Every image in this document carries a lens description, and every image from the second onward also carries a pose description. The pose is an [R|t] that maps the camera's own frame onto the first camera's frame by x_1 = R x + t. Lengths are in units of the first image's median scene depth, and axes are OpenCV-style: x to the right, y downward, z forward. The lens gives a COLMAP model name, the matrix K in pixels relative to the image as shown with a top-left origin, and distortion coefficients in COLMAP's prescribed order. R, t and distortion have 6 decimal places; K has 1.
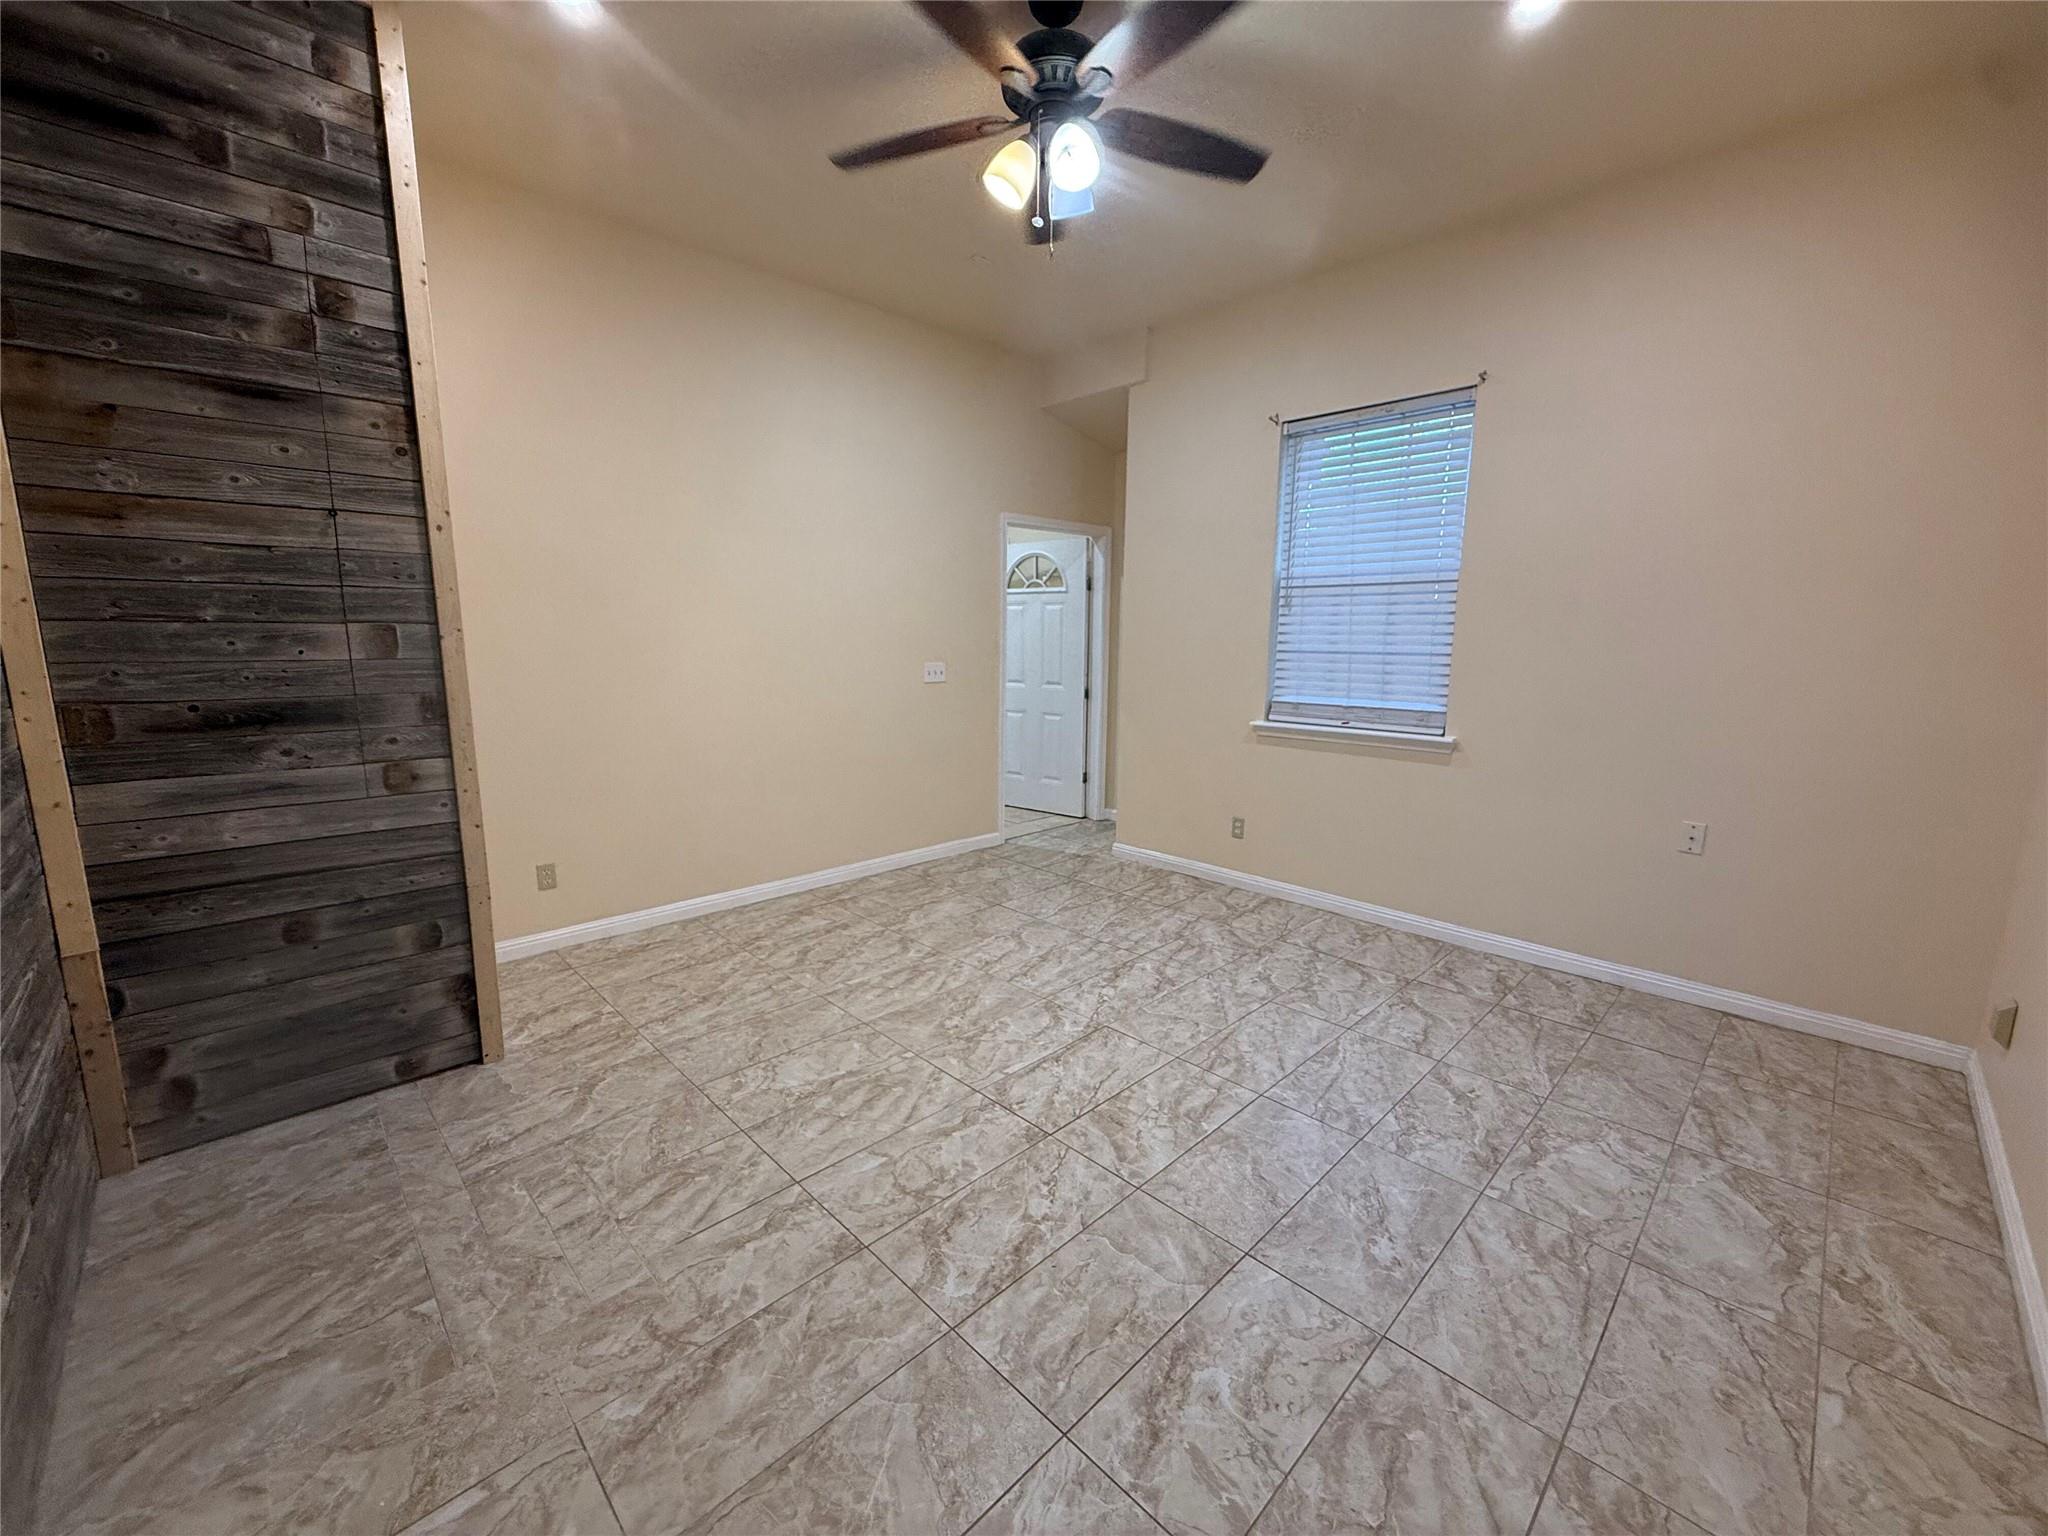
lens RADIAL K [[821.7, 0, 1027.3], [0, 821.7, 763.9], [0, 0, 1]] dist [-0.000731, 0.000491]
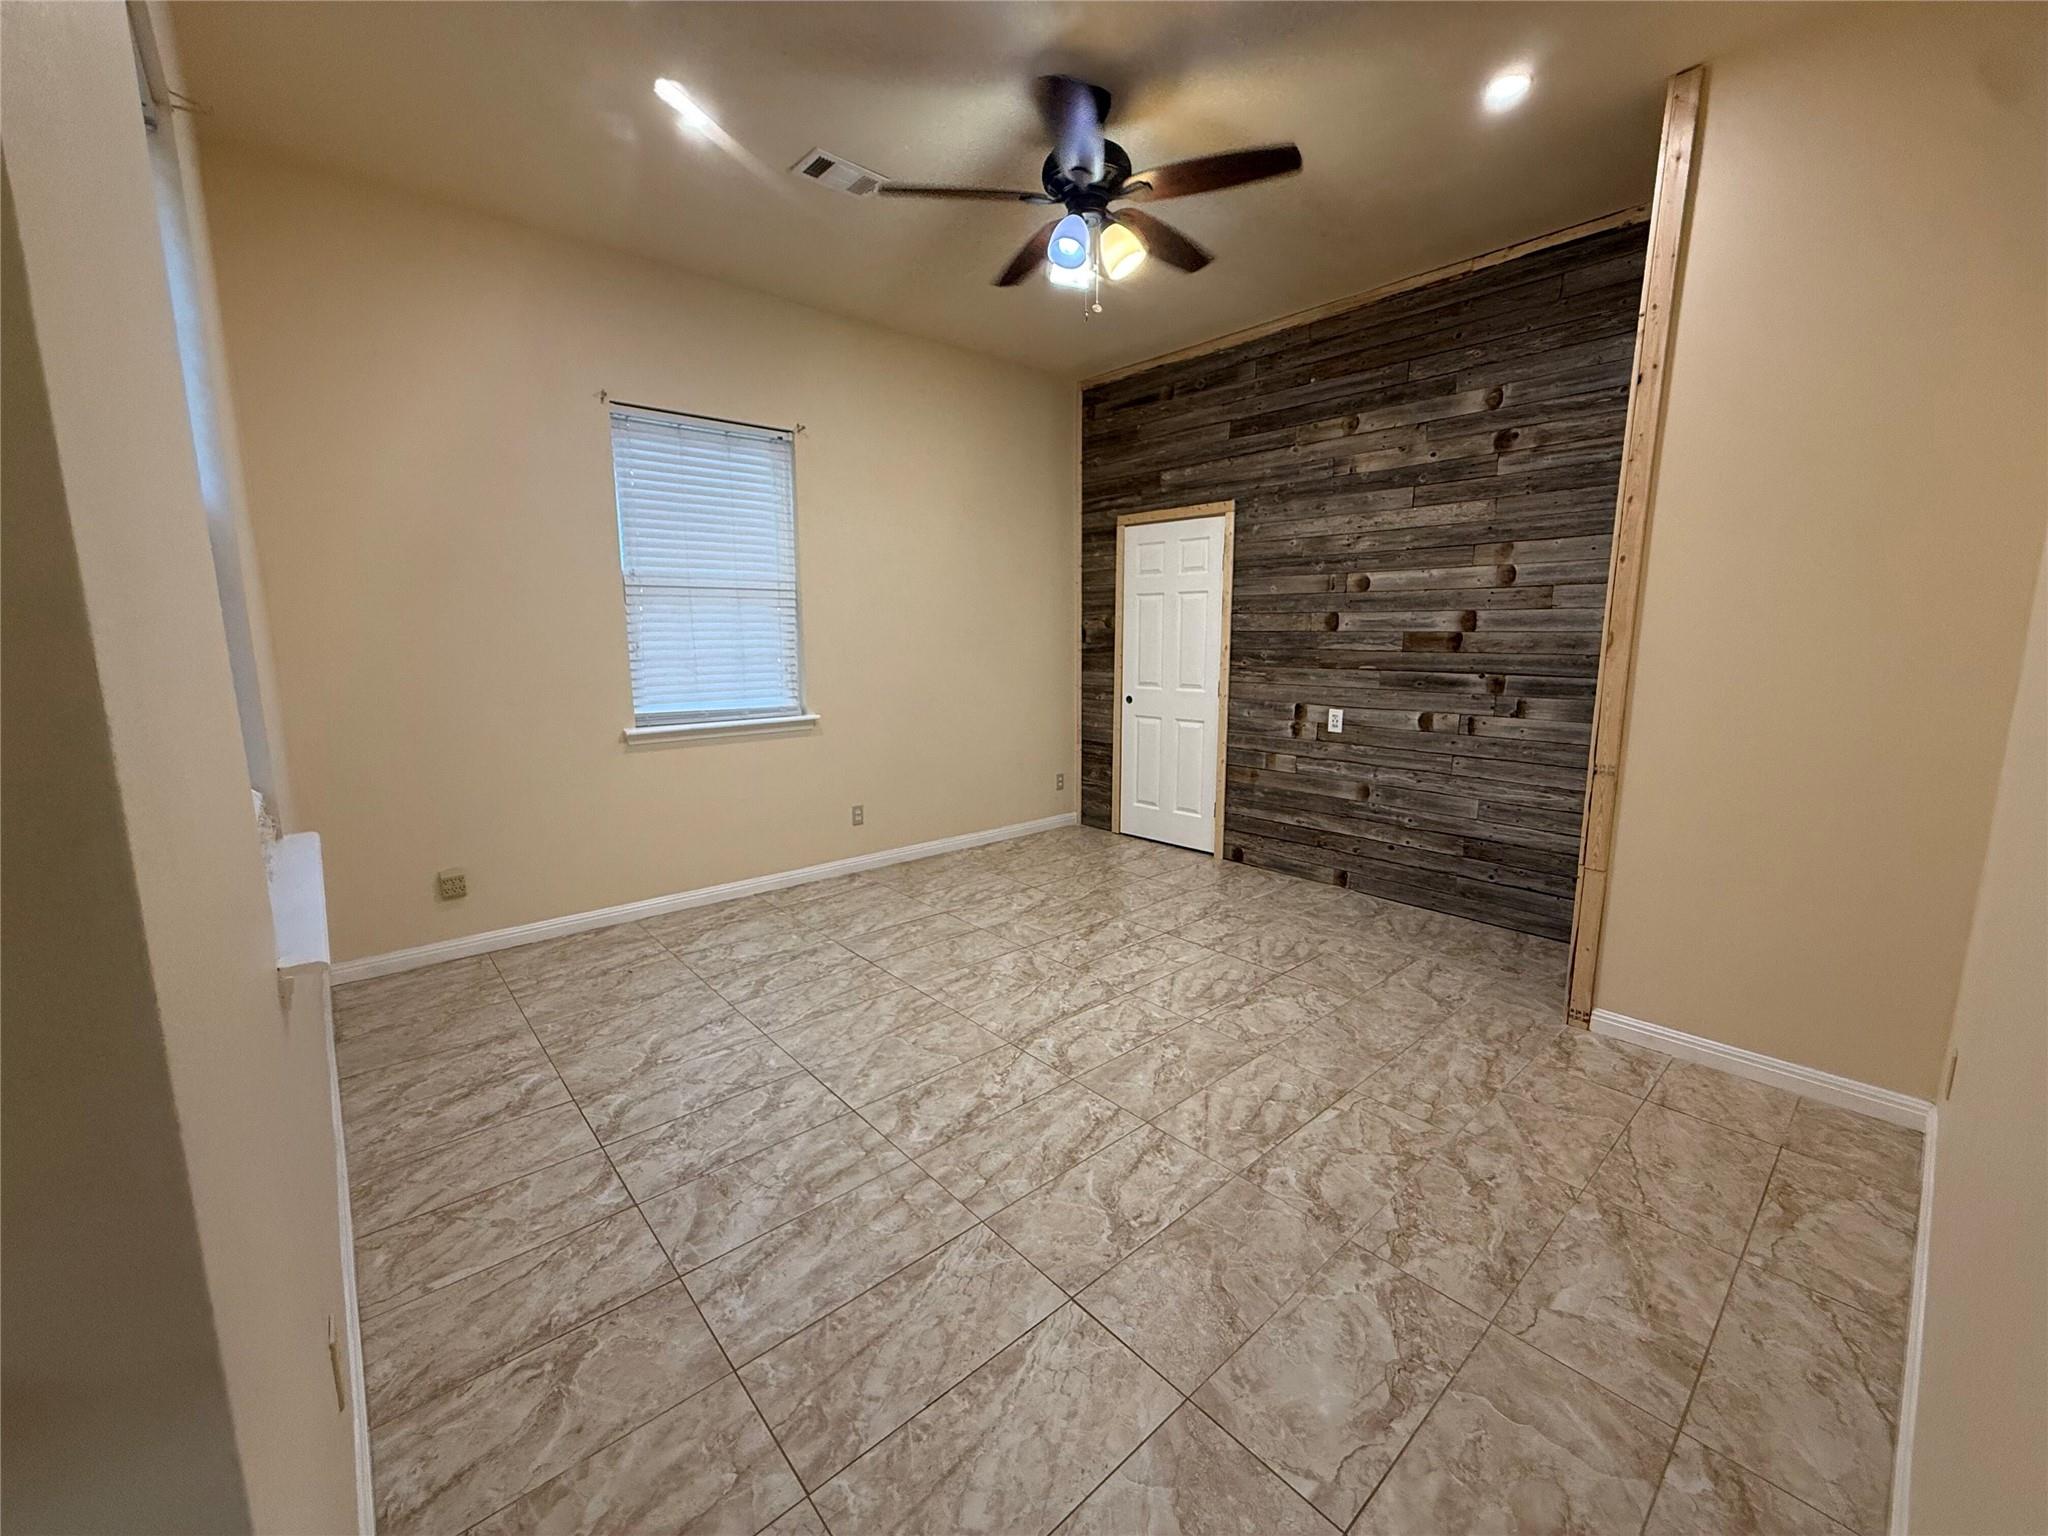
lens RADIAL K [[821.7, 0, 1021.8], [0, 821.7, 766.3], [0, 0, 1]] dist [-0.000731, 0.000491]
pose [[-0.998013, -0.016162, 0.060896, 0.028564], [0.004138, 0.947637, 0.319322, -0.298457], [-0.062868, 0.318940, -0.945688, 1.811545]]
